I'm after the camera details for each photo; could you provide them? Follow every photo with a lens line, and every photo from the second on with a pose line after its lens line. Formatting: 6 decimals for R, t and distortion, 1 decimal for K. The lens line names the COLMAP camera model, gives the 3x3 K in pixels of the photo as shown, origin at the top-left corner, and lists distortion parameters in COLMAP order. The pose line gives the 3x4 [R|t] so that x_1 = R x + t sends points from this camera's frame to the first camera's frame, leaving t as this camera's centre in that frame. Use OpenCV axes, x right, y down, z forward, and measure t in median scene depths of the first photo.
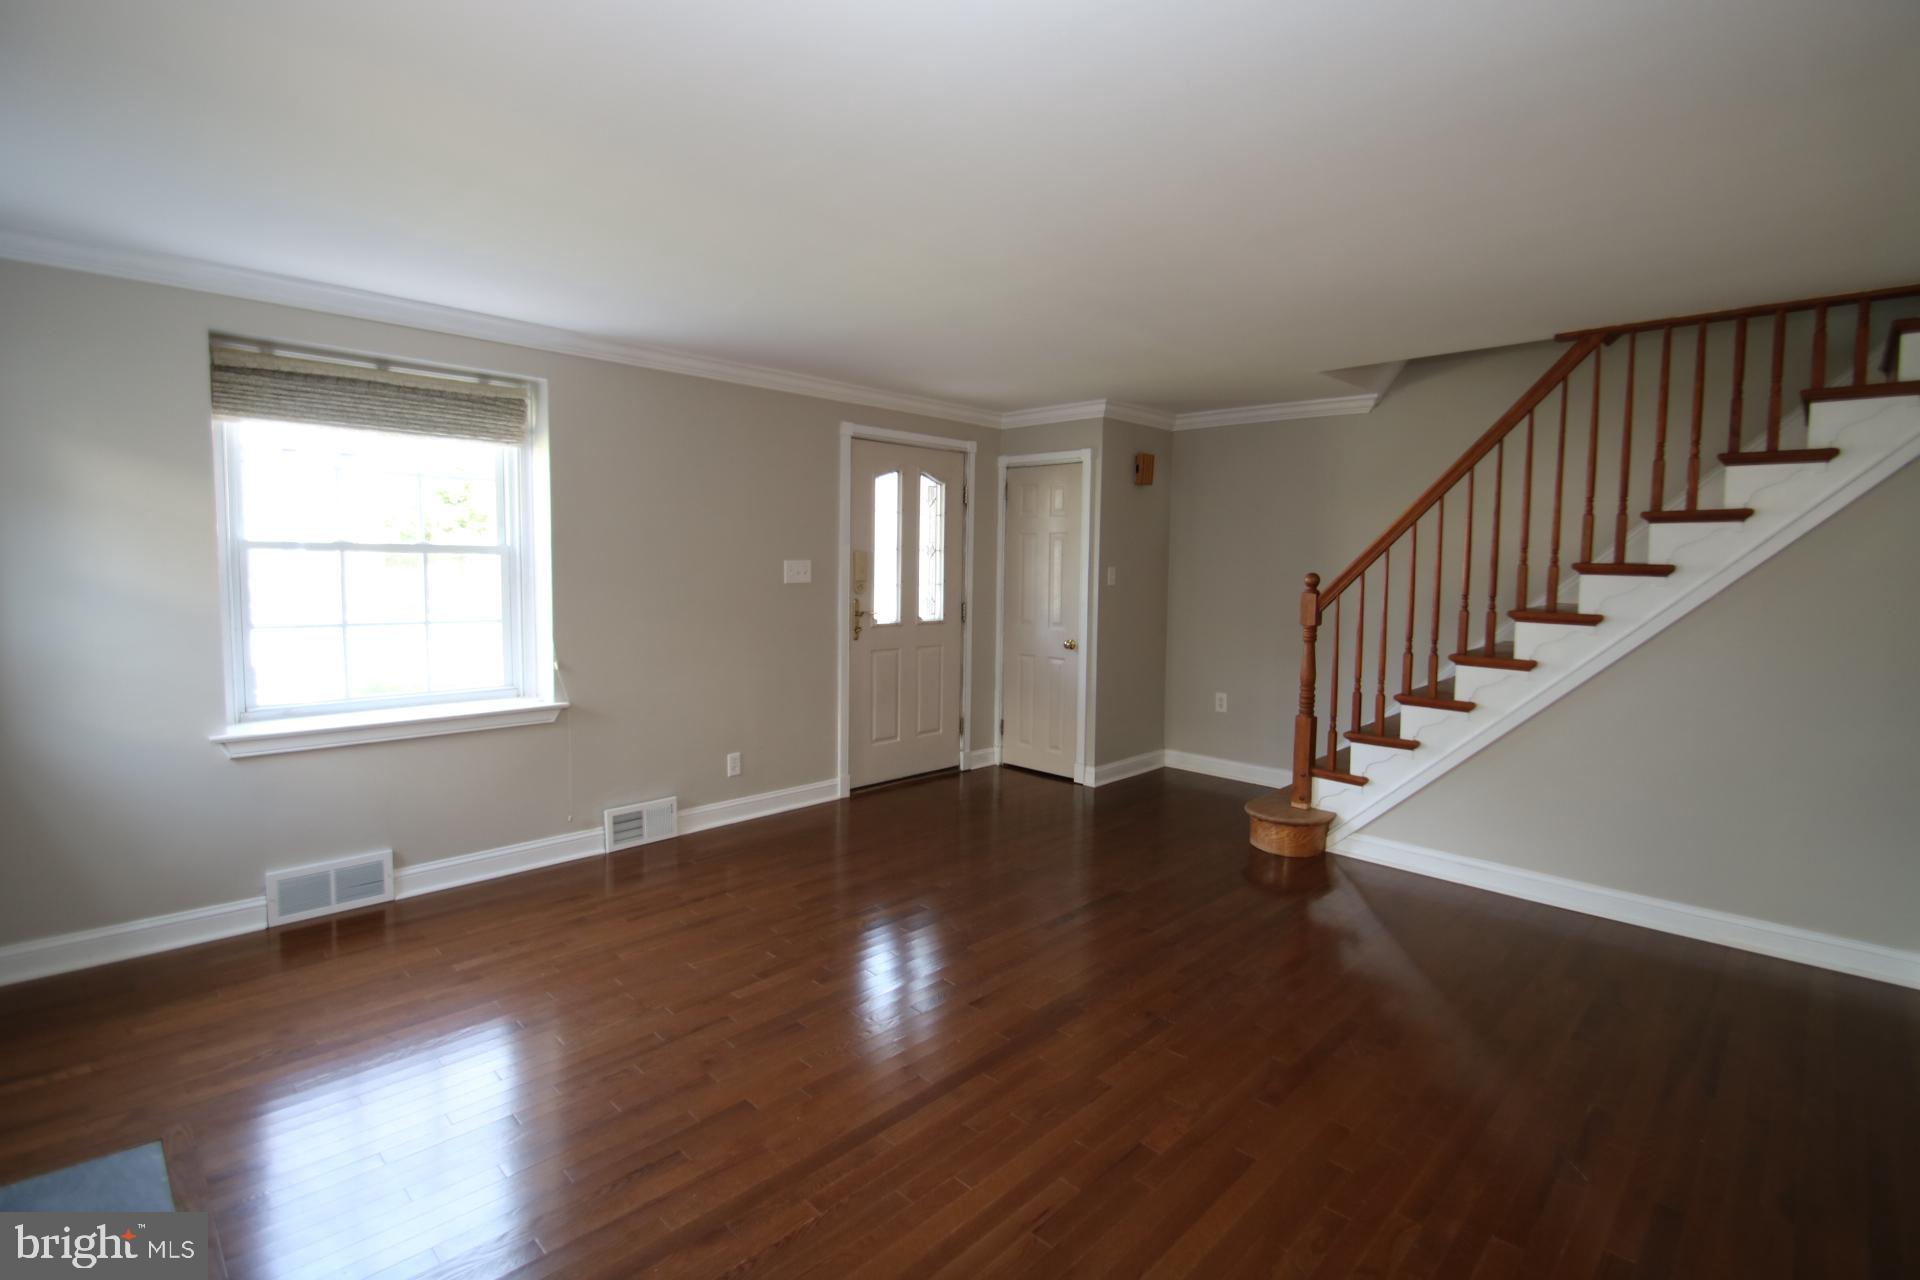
lens RADIAL K [[896.3, 0, 961.6], [0, 896.3, 631.4], [0, 0, 1]] dist [0.004274, -0.009059]
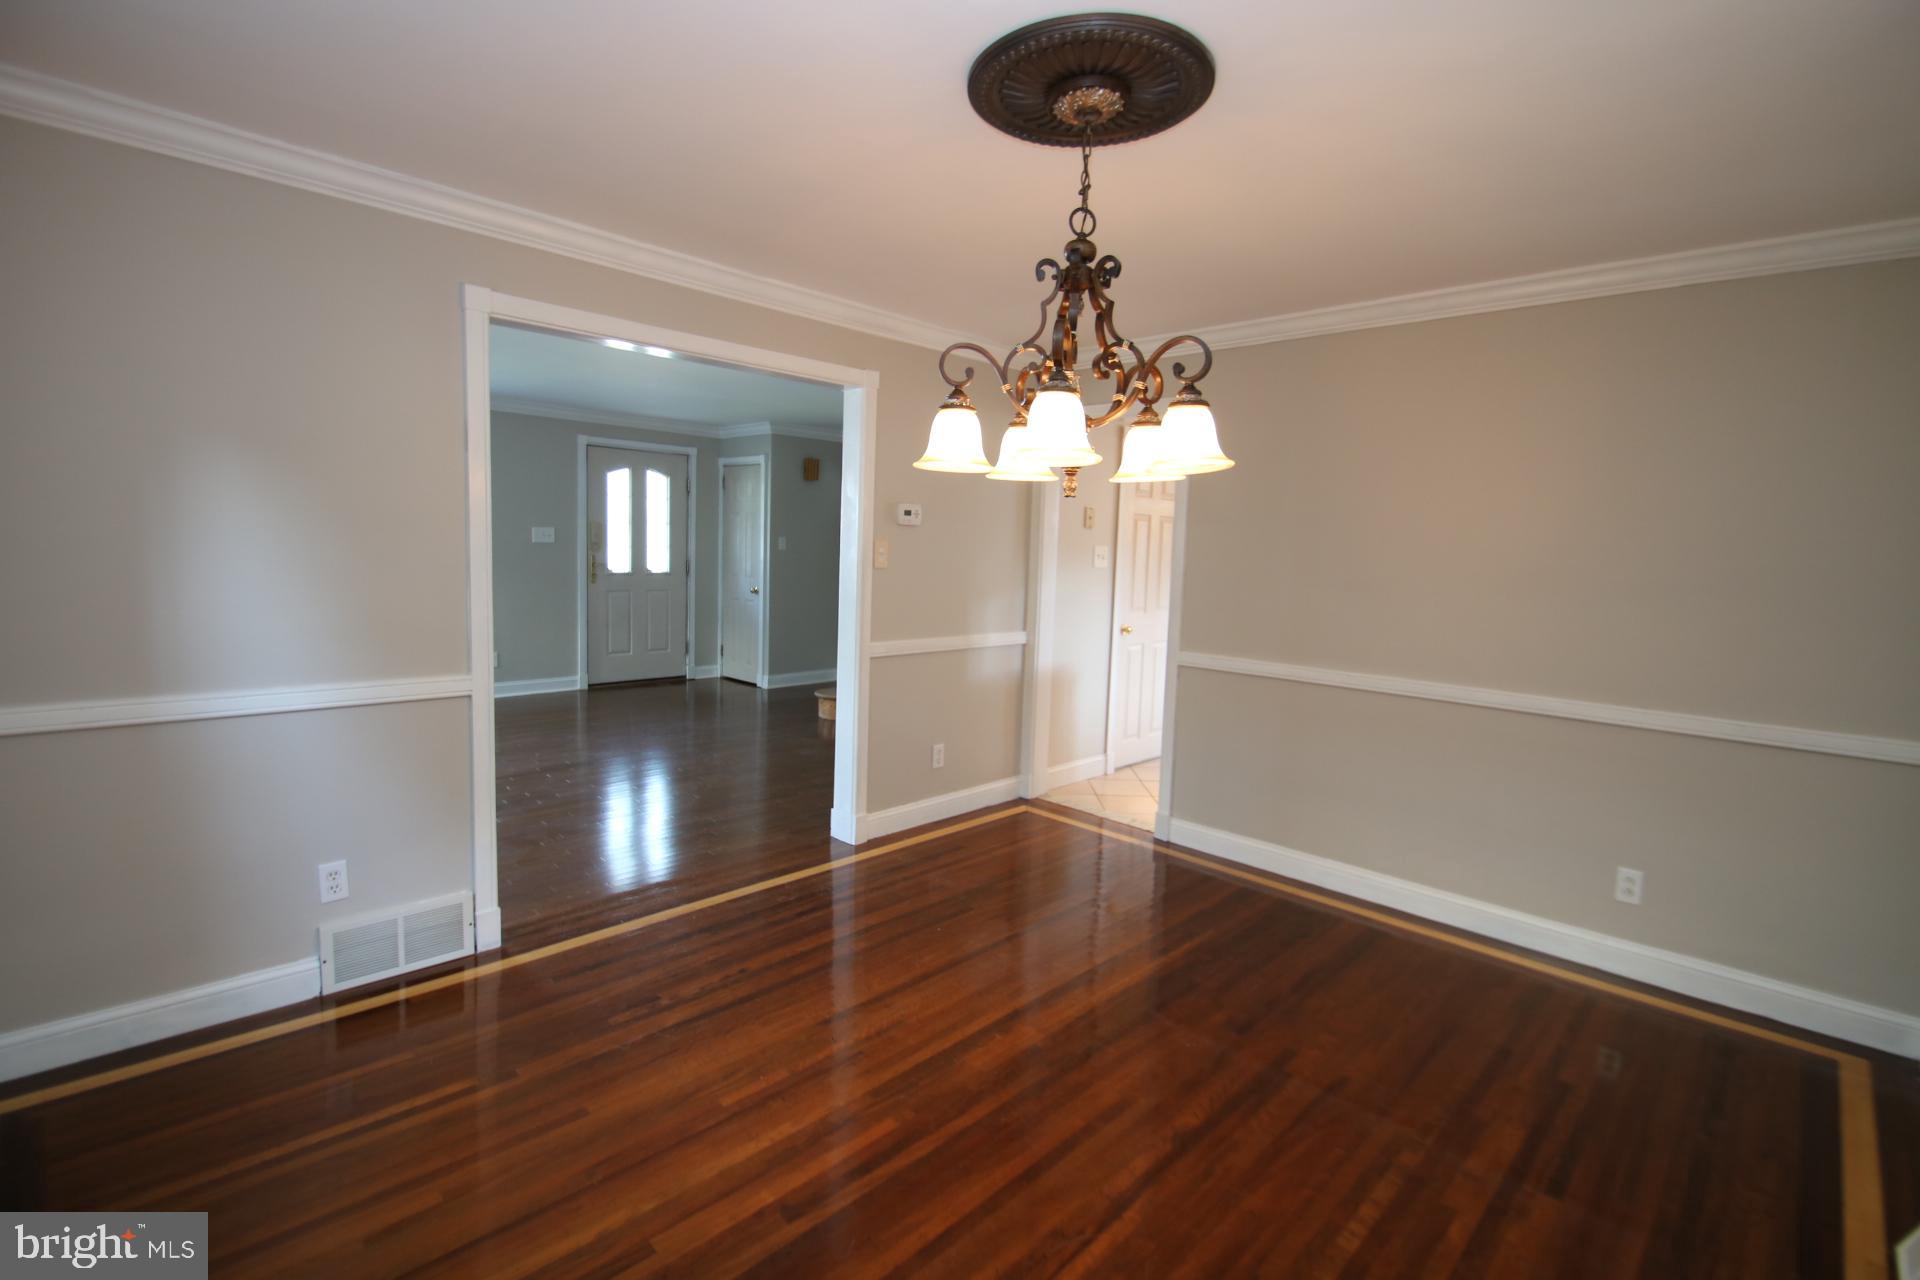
lens RADIAL K [[896.3, 0, 959.6], [0, 896.3, 622.8], [0, 0, 1]] dist [0.004274, -0.009059]
pose [[0.999792, 0.020212, 0.002567, 0.454310], [-0.020241, 0.999722, 0.012104, 0.042907], [-0.002321, -0.012154, 0.999923, -0.447499]]
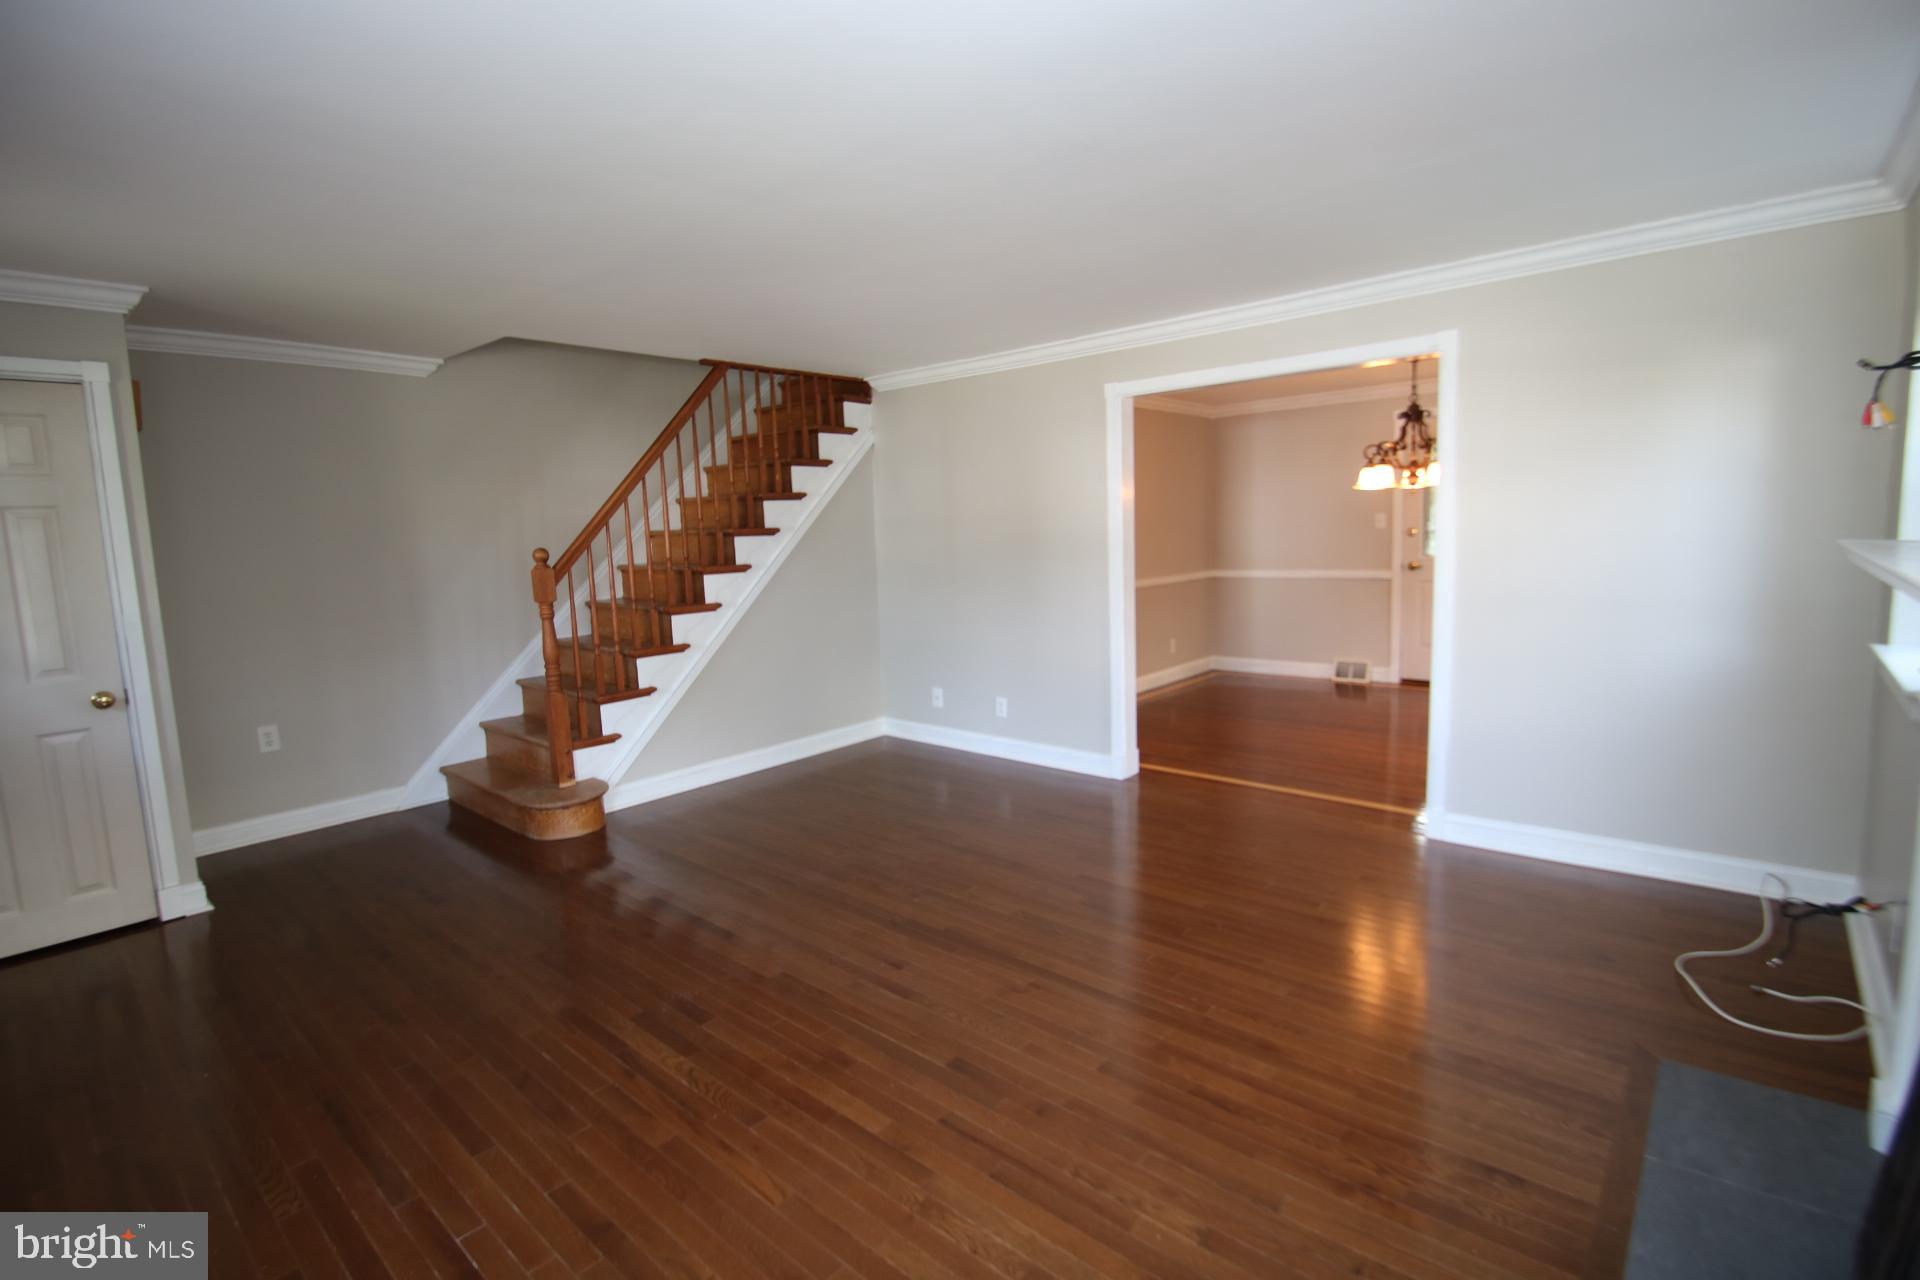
lens RADIAL K [[896.3, 0, 965.5], [0, 896.3, 628.5], [0, 0, 1]] dist [0.004274, -0.009059]
pose [[-0.074943, -0.128908, 0.988821, -0.491536], [0.112076, 0.984237, 0.136804, -0.048306], [-0.990870, 0.121076, -0.059314, 0.488268]]
